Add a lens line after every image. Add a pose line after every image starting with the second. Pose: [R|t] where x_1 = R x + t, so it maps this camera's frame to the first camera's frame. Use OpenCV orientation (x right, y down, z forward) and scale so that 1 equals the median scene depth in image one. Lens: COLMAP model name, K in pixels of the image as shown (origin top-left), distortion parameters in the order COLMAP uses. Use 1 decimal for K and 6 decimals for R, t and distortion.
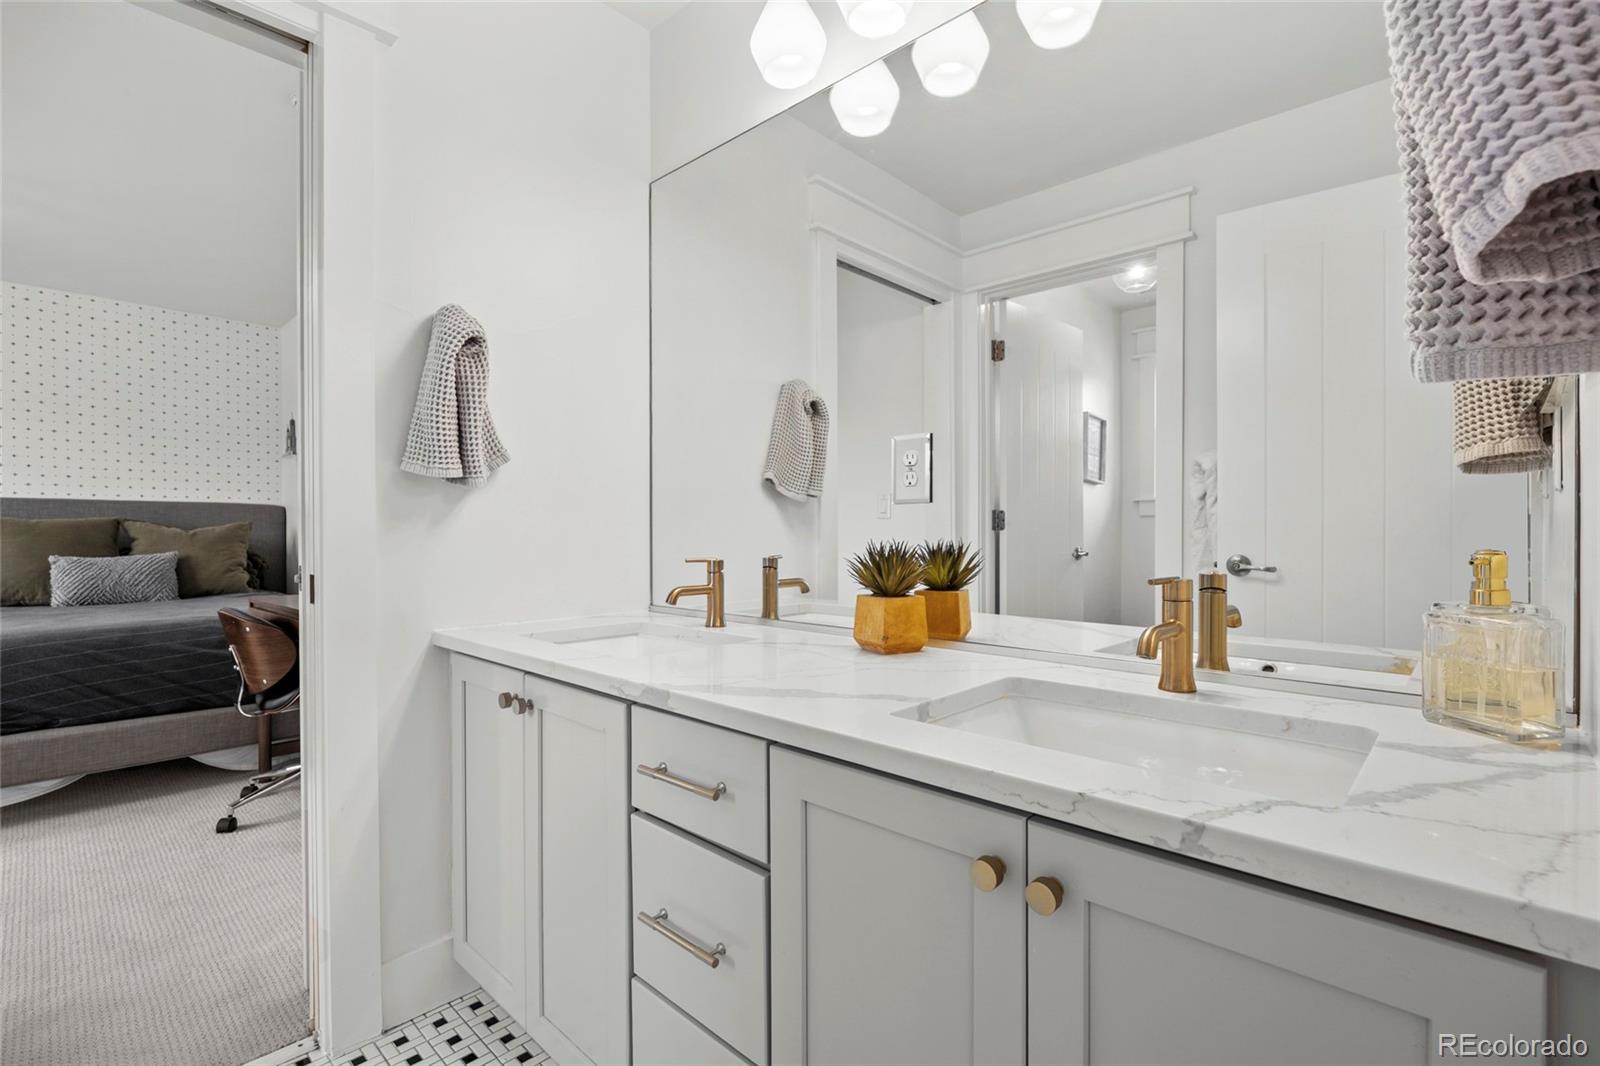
lens RADIAL K [[741.6, 0, 808.6], [0, 741.6, 536.2], [0, 0, 1]] dist [-0.022722, 0.002849]
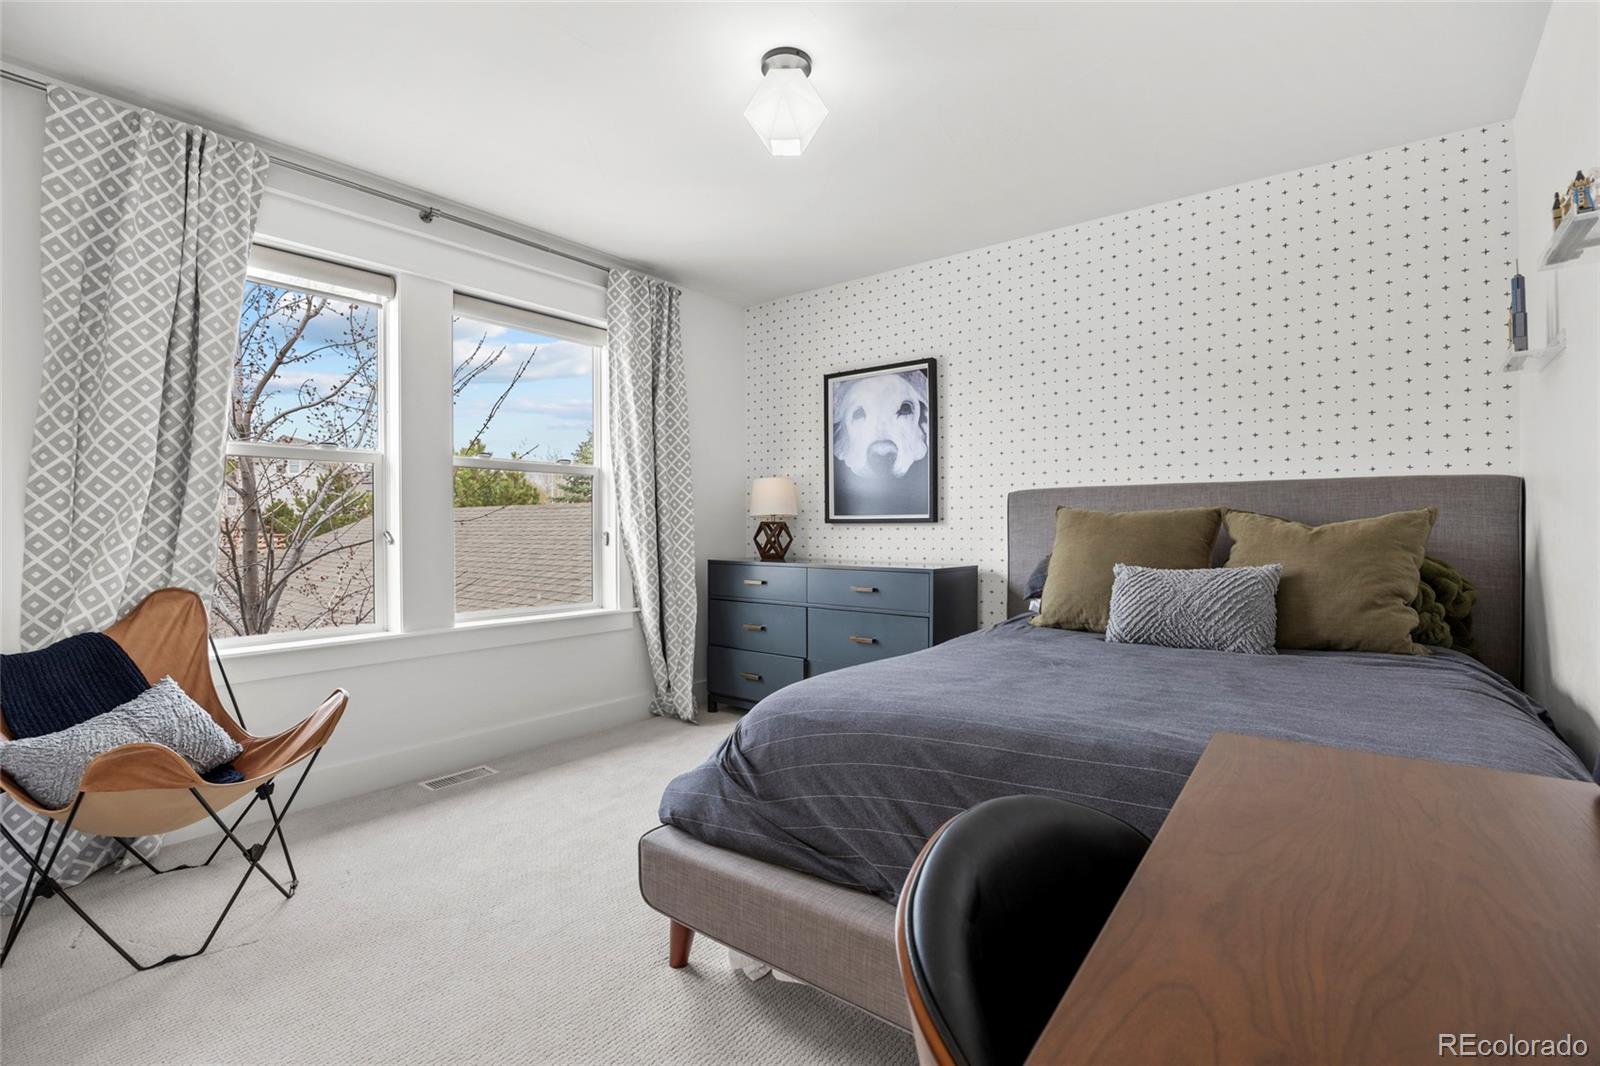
lens RADIAL K [[741.6, 0, 808.0], [0, 741.6, 534.7], [0, 0, 1]] dist [-0.022722, 0.002849]
pose [[0.089367, 0.005588, -0.995983, -0.327746], [-0.003434, 0.999980, 0.005302, -0.003324], [0.995993, 0.002947, 0.089385, 0.574906]]
